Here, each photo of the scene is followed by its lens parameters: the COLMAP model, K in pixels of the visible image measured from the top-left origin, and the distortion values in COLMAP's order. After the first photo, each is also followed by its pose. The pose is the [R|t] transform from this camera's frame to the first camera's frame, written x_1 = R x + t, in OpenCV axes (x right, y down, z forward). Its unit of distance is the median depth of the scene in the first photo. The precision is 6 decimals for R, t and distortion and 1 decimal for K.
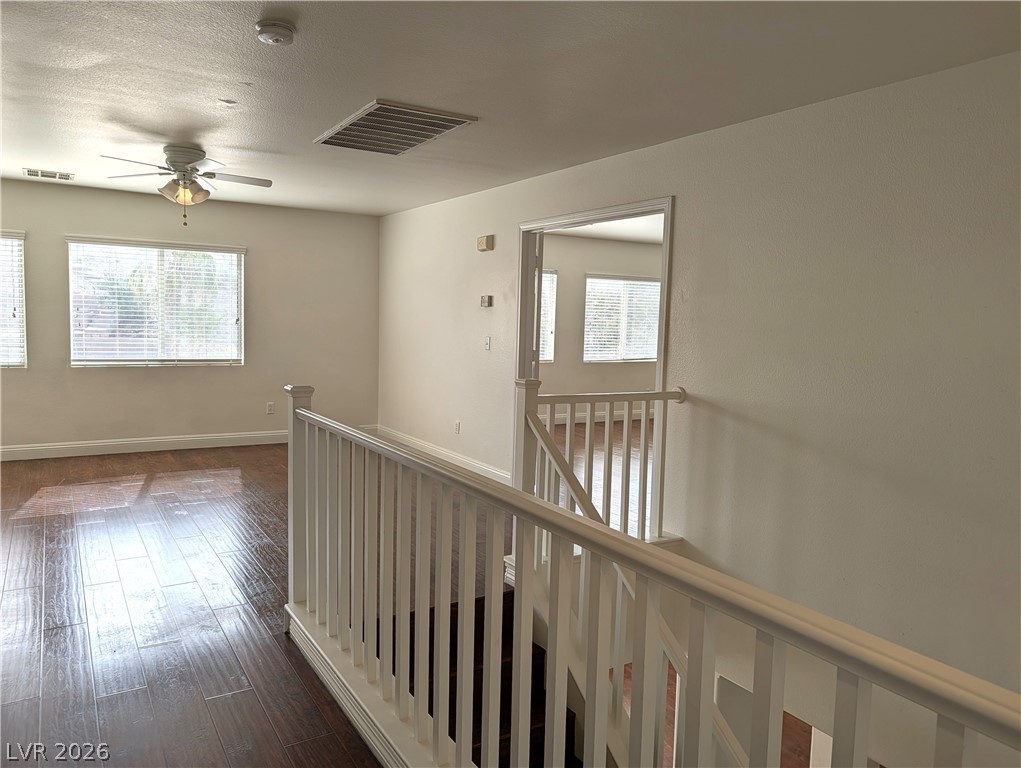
lens RADIAL K [[747.0, 0, 510.5], [0, 747.0, 384.0], [0, 0, 1]] dist [0.022237, 0.001852]
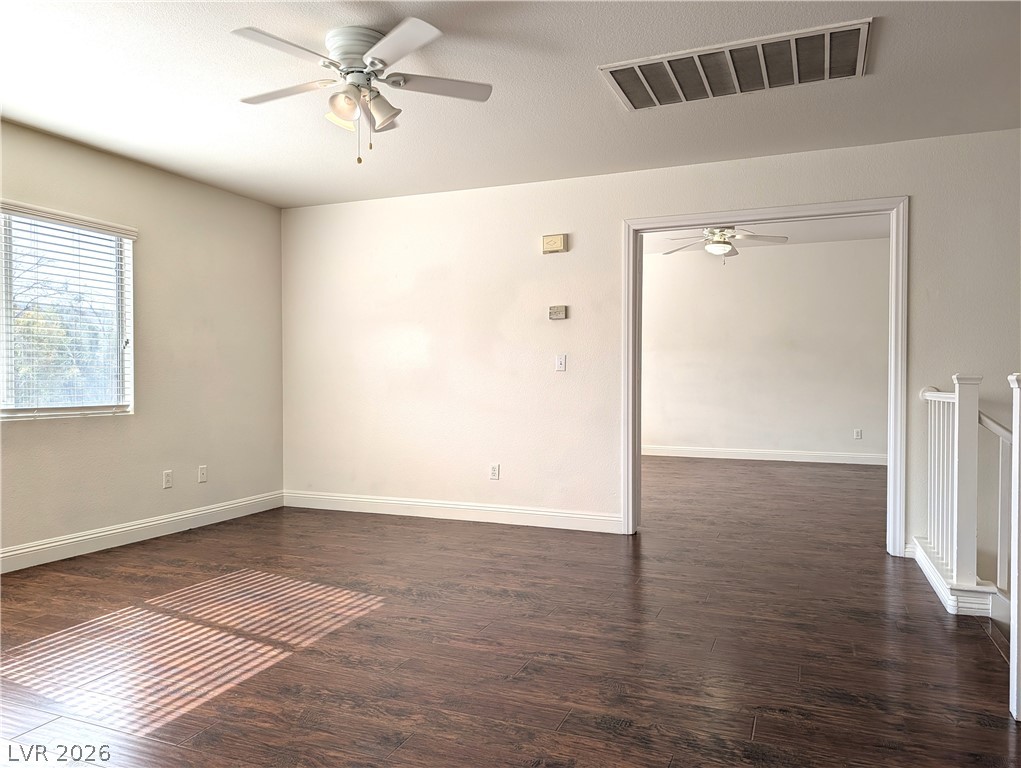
lens RADIAL K [[747.0, 0, 510.5], [0, 747.0, 384.0], [0, 0, 1]] dist [0.022237, 0.001852]
pose [[0.809235, -0.031921, 0.586617, -0.507687], [0.073203, 0.996220, -0.046774, 0.002858], [-0.582906, 0.080794, 0.808513, 0.332285]]
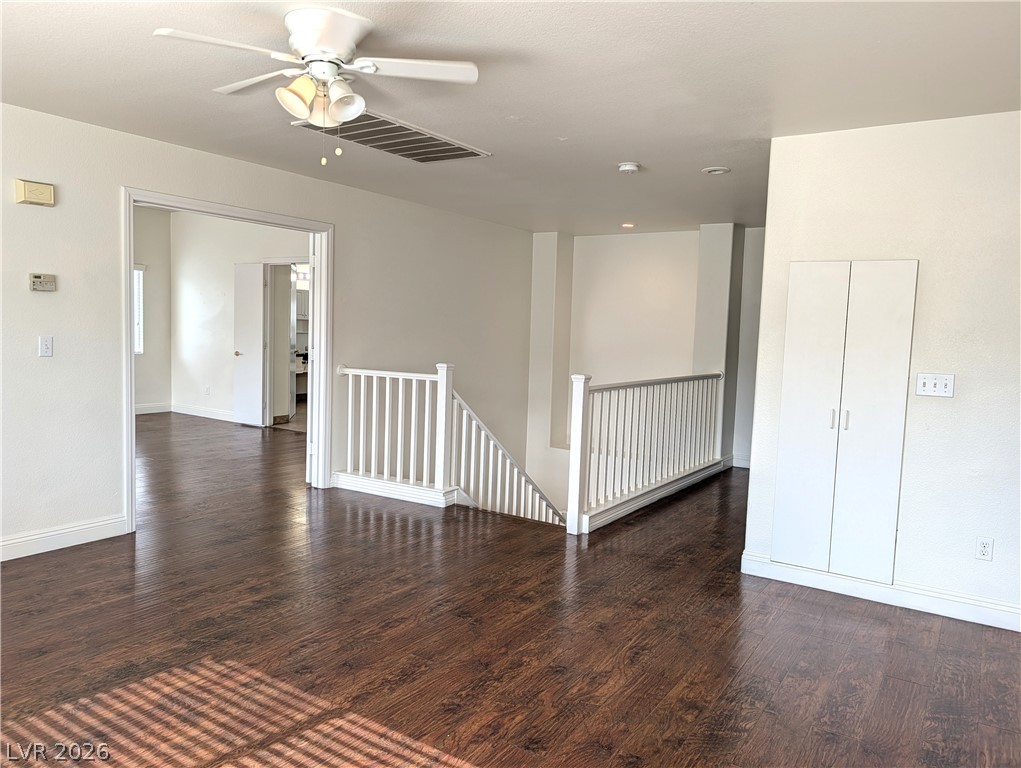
lens RADIAL K [[726.5, 0, 520.7], [0, 726.5, 380.5], [0, 0, 1]] dist [0.010373, -0.002704]
pose [[-0.447244, -0.110969, 0.887501, -0.715179], [0.027132, 0.990134, 0.137474, -0.091929], [-0.894000, 0.085564, -0.439821, 0.822366]]
